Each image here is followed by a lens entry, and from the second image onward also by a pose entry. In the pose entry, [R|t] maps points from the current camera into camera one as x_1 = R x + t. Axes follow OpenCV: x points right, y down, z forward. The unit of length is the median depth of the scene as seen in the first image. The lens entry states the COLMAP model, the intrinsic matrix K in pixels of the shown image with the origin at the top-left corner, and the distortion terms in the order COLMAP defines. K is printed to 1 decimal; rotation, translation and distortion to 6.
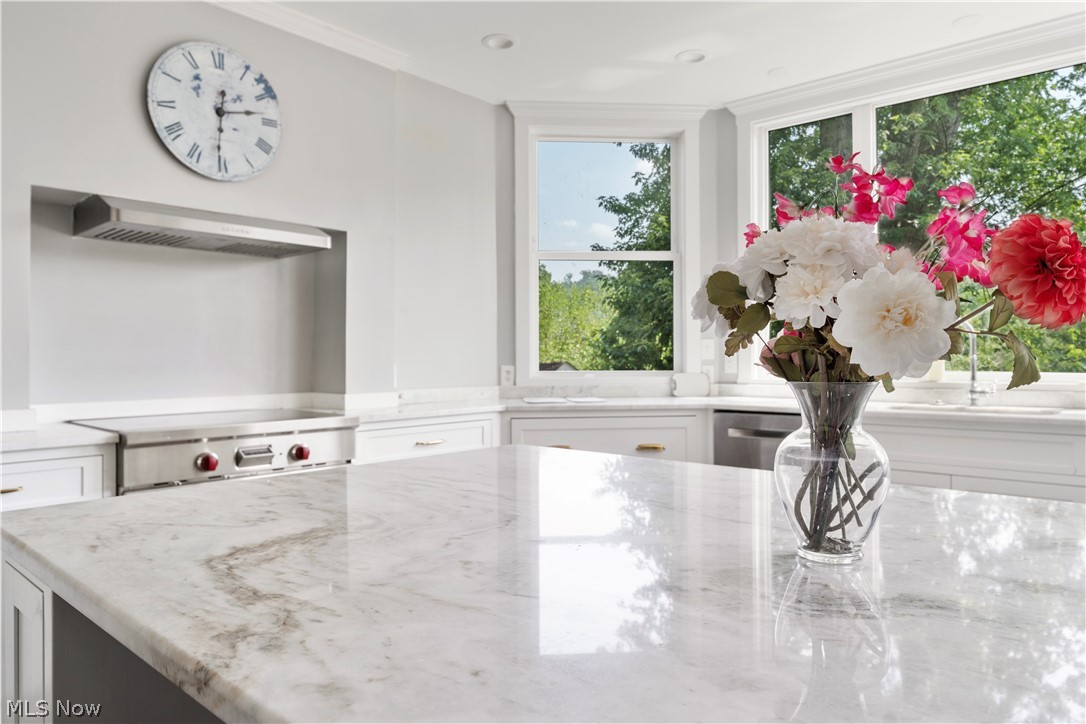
lens RADIAL K [[694.7, 0, 541.6], [0, 694.7, 363.3], [0, 0, 1]] dist [0.000364, -0.002087]
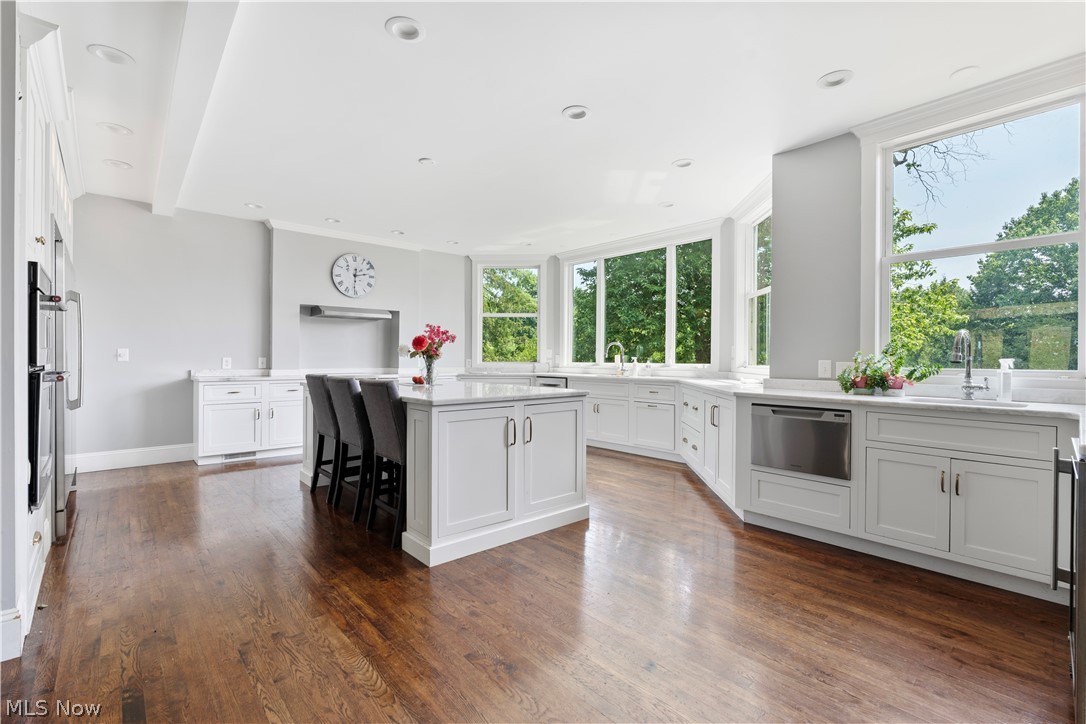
lens RADIAL K [[495.4, 0, 544.7], [0, 495.4, 359.8], [0, 0, 1]] dist [-0.009333, 0.000800]
pose [[0.988519, 0.006985, -0.150938, 0.687499], [-0.007707, 0.999961, -0.004199, 0.014563], [0.150903, 0.005314, 0.988534, -1.017423]]
